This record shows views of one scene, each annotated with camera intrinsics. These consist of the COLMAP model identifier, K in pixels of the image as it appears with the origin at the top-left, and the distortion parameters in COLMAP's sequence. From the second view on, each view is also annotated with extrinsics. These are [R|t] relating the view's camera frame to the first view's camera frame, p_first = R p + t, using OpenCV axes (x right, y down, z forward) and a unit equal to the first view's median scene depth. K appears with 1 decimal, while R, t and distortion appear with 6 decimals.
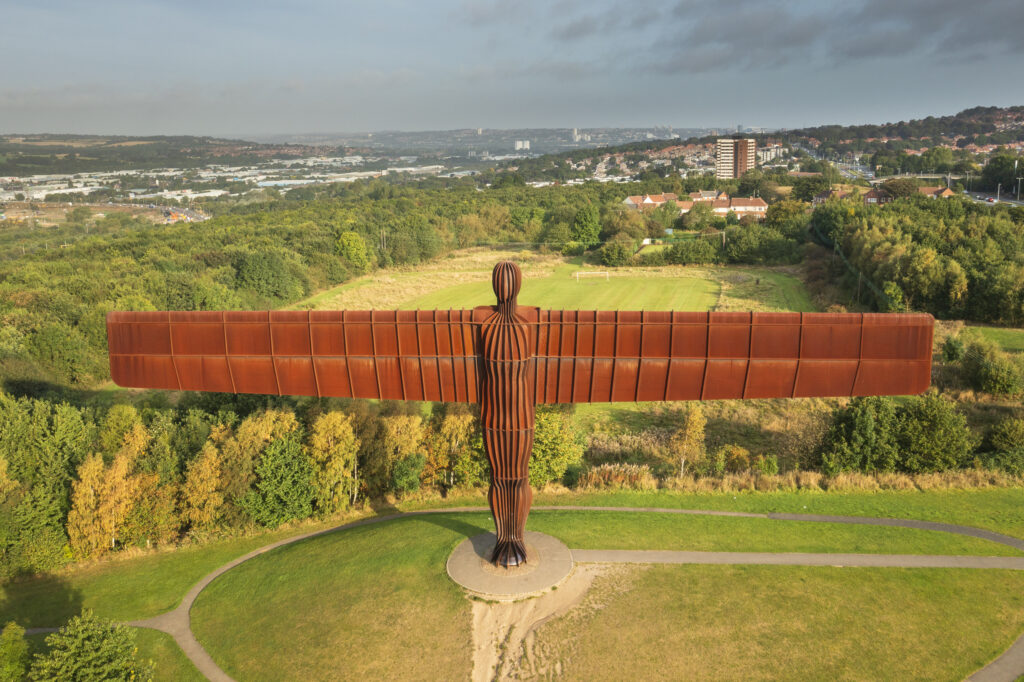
lens RADIAL K [[981.0, 0, 535.2], [0, 981.0, 271.1], [0, 0, 1]] dist [-0.005853, 0.000000]
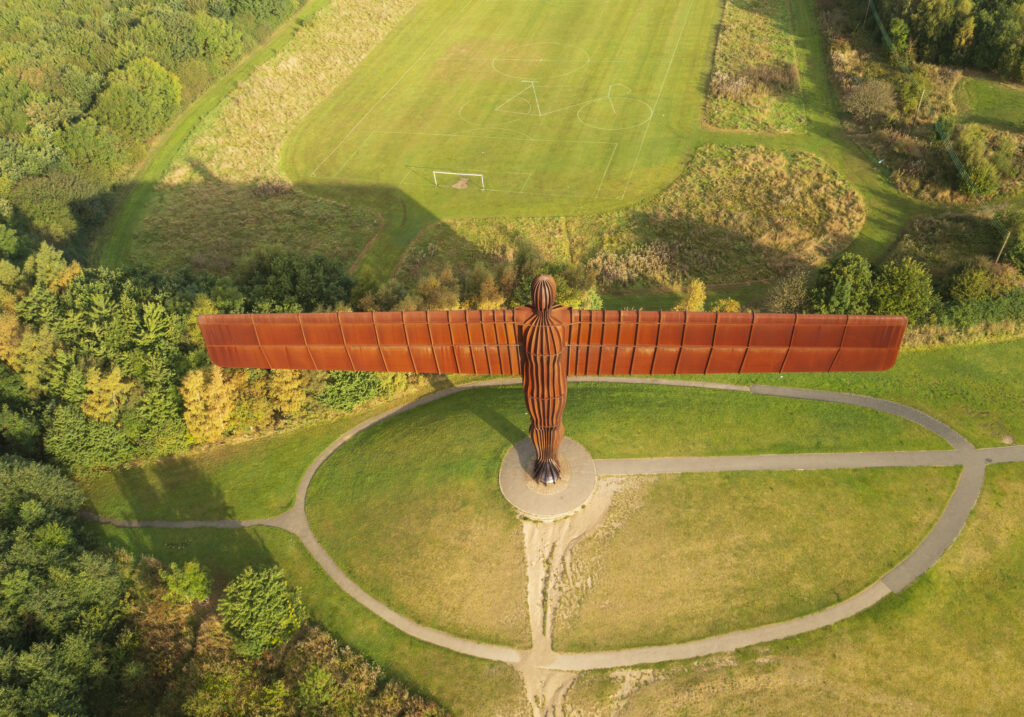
lens RADIAL K [[955.9, 0, 533.0], [0, 955.9, 362.7], [0, 0, 1]] dist [-0.007510, 0.000000]
pose [[0.999694, -0.024406, 0.004102, -0.047364], [0.018587, 0.849885, 0.526640, -0.503668], [-0.016340, -0.526403, 0.850078, 0.006278]]
